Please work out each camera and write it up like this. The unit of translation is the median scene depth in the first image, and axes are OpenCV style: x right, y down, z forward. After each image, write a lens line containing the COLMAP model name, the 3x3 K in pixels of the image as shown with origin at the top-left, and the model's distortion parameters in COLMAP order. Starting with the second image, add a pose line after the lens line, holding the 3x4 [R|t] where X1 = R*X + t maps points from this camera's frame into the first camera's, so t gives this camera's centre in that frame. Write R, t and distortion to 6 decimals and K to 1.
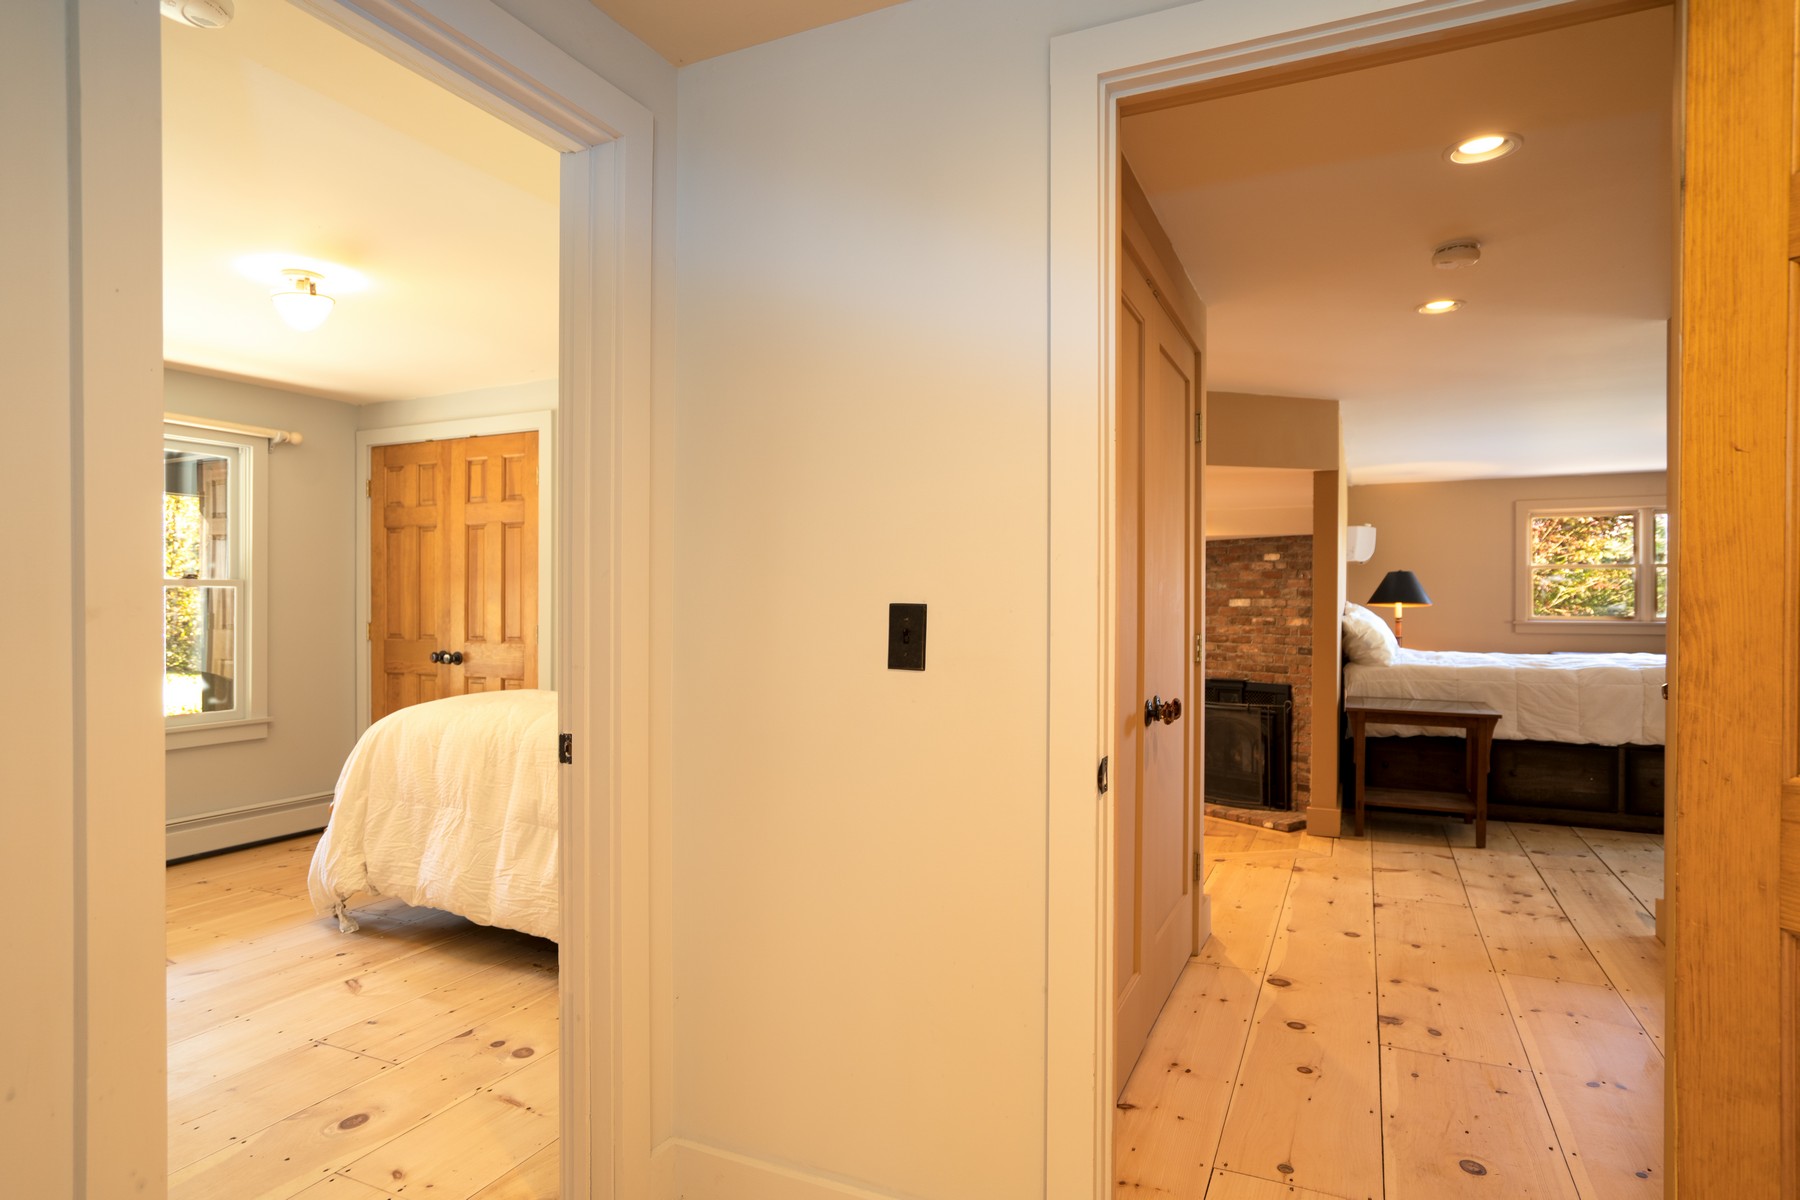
lens RADIAL K [[988.5, 0, 876.8], [0, 988.5, 609.1], [0, 0, 1]] dist [-0.026169, 0.001296]
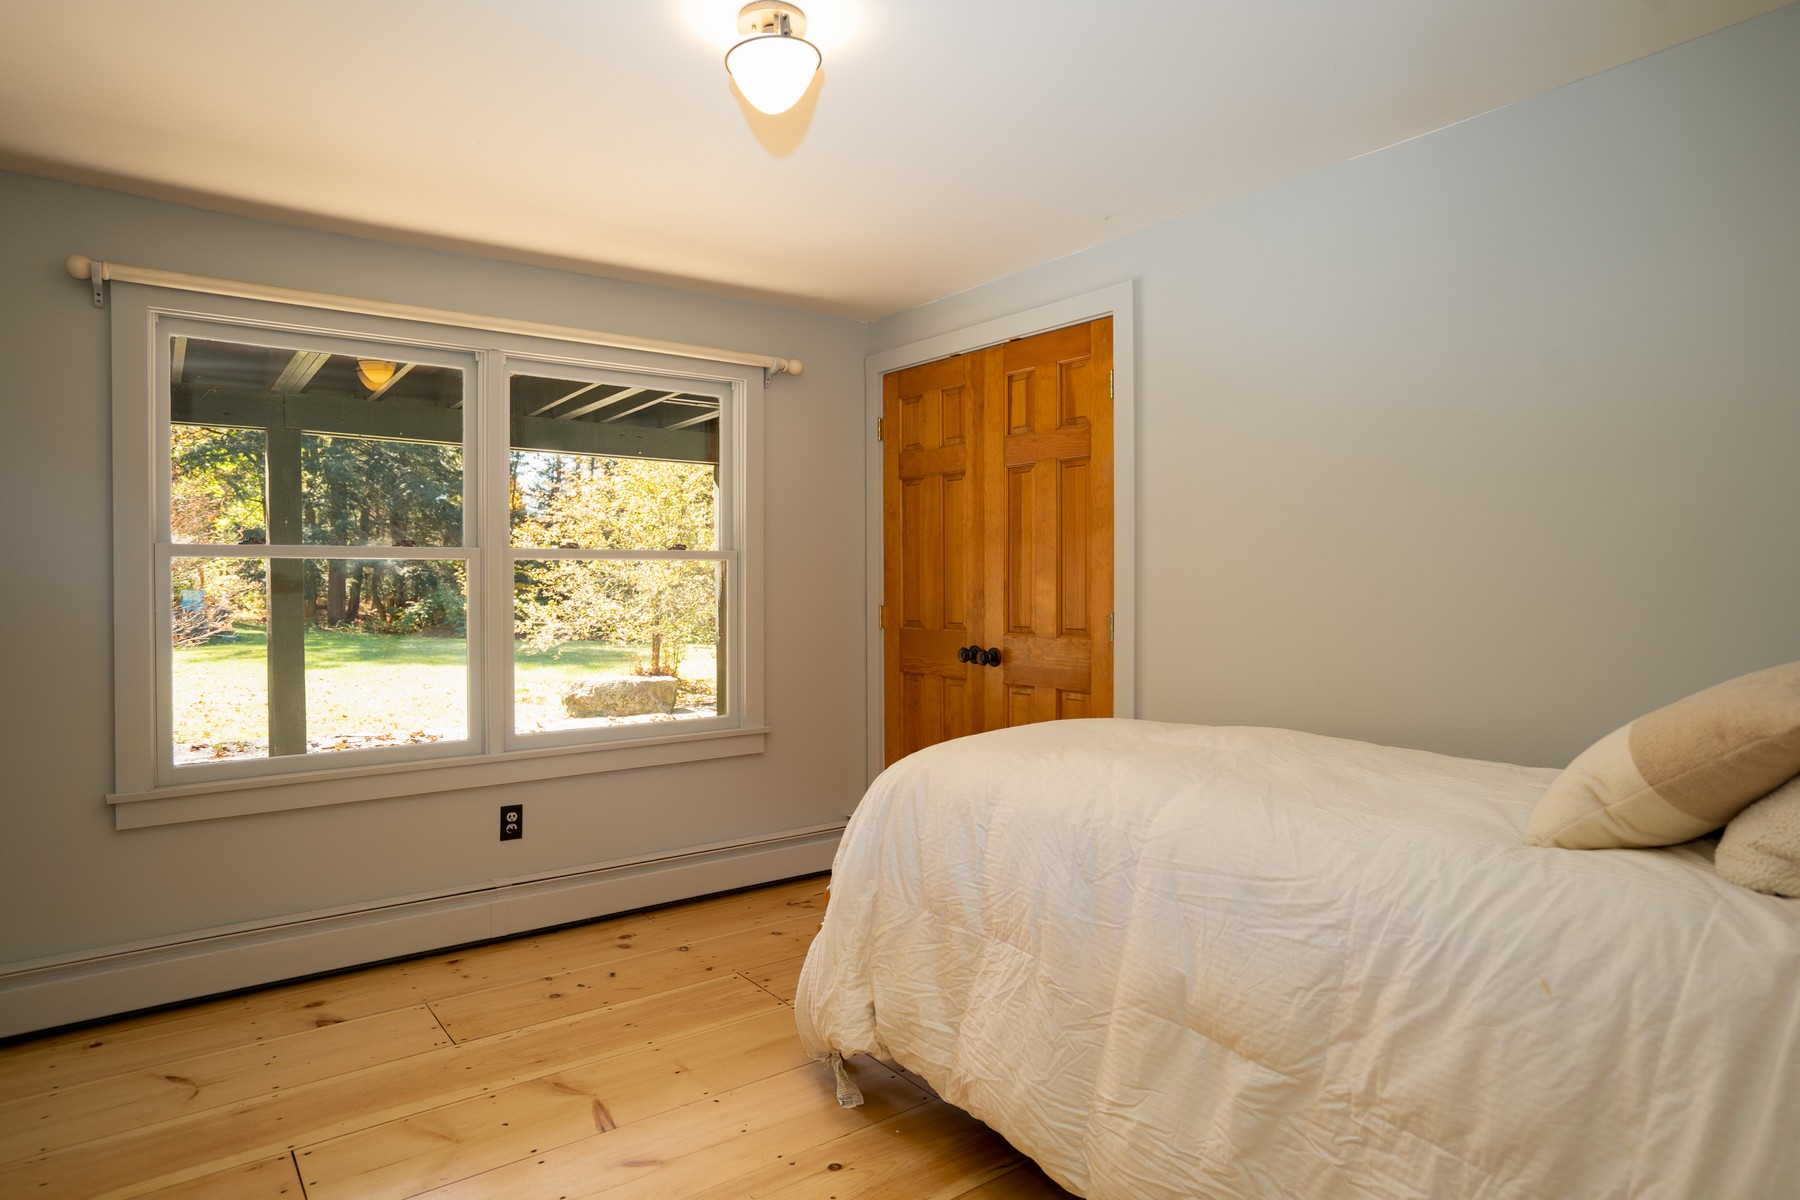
lens RADIAL K [[1054.0, 0, 900.0], [0, 1054.0, 600.0], [0, 0, 1]] dist [-0.000596, 0.001151]
pose [[0.894861, 0.003468, -0.446332, -0.197956], [0.002140, 0.999925, 0.012061, -0.000234], [0.446340, -0.011748, 0.894786, 0.389224]]
